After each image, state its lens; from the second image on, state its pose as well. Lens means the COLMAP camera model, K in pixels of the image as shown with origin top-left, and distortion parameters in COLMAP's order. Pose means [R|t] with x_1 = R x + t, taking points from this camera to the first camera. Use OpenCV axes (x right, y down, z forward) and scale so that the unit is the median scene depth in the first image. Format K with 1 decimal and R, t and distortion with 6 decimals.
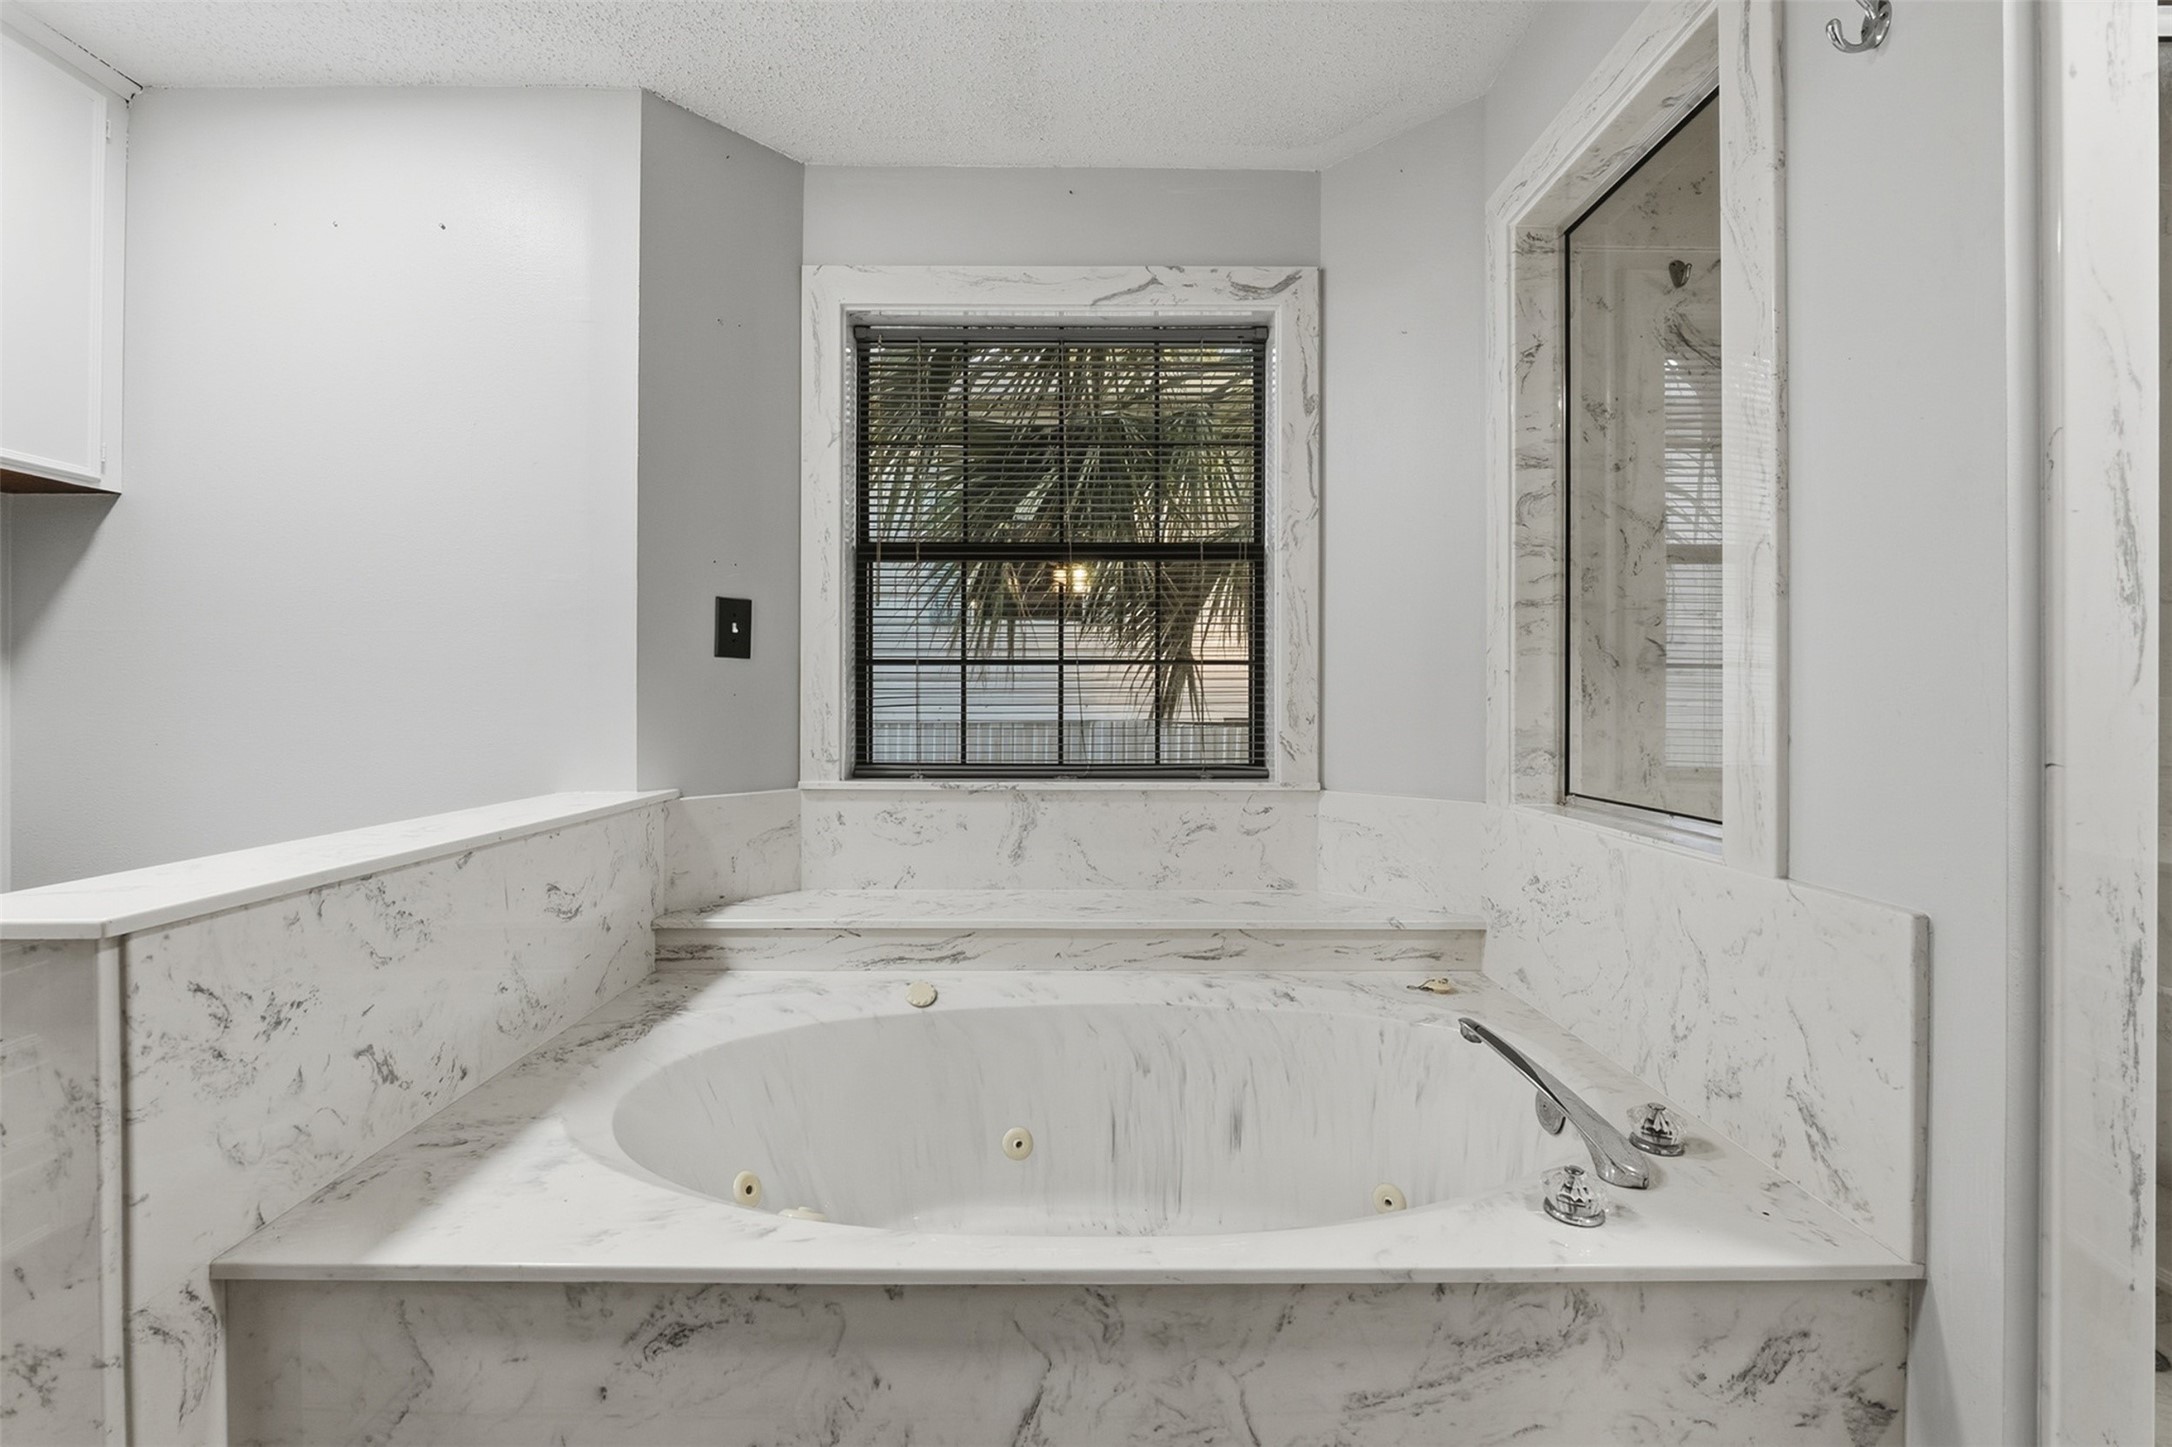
lens RADIAL K [[914.0, 0, 1087.8], [0, 914.0, 661.1], [0, 0, 1]] dist [-0.011620, 0.000309]
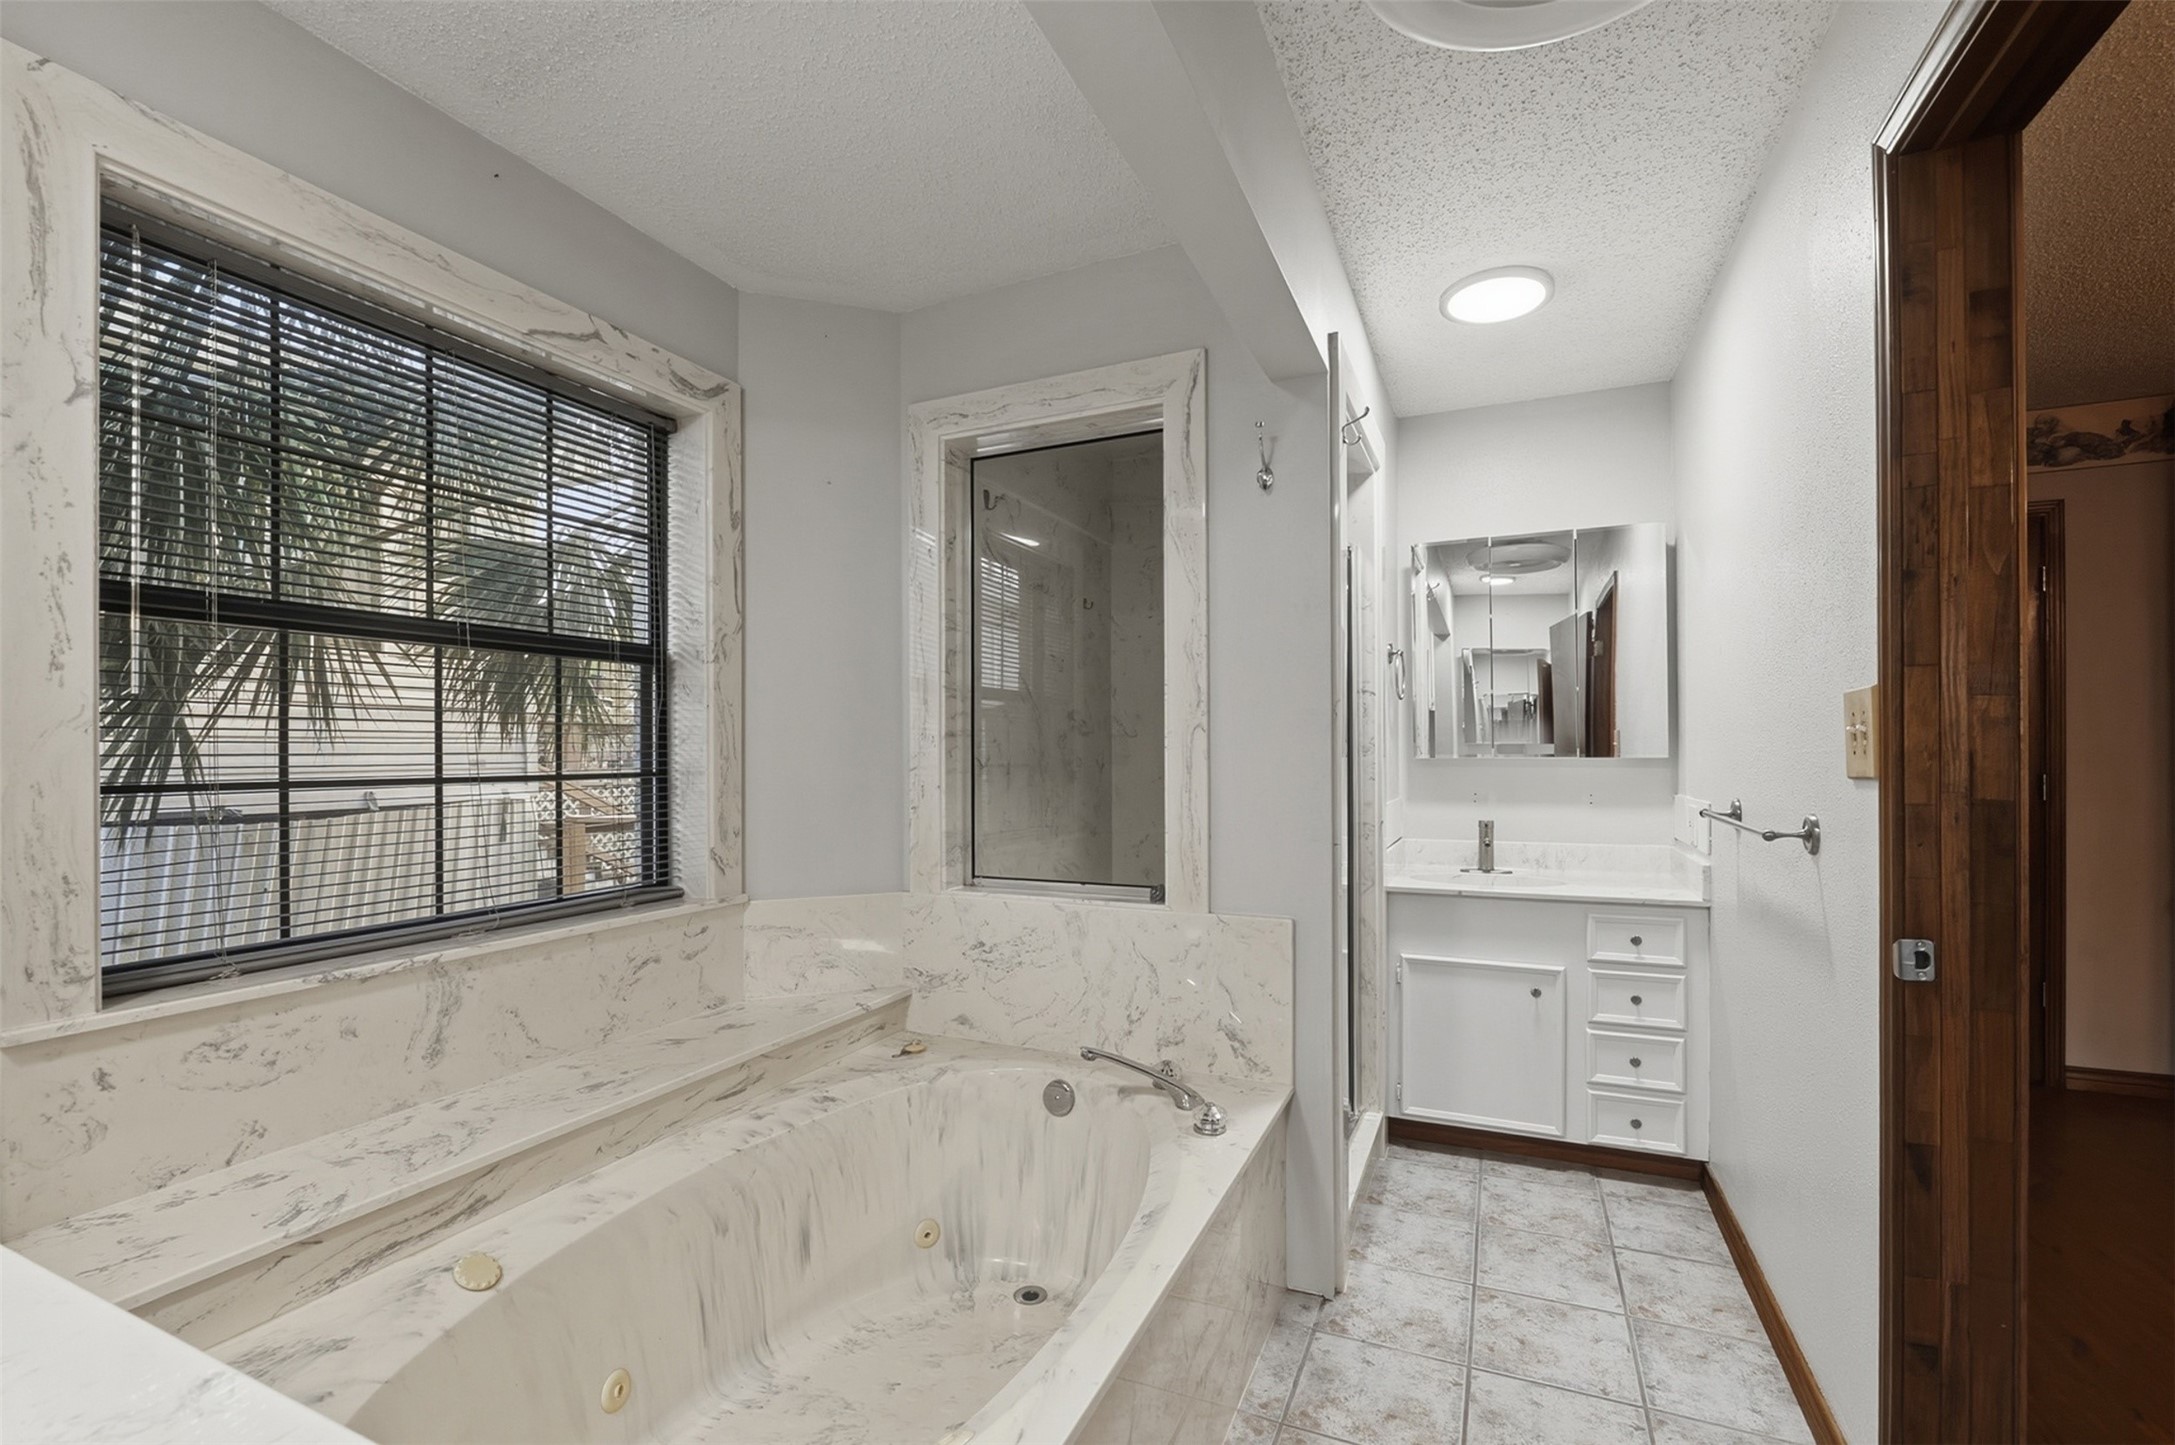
lens RADIAL K [[918.5, 0, 1080.8], [0, 918.5, 705.2], [0, 0, 1]] dist [-0.012166, 0.000071]
pose [[0.425374, 0.041147, 0.904082, -0.566683], [-0.031135, 0.999040, -0.030820, -0.062967], [-0.904482, -0.015039, 0.426246, 0.242509]]
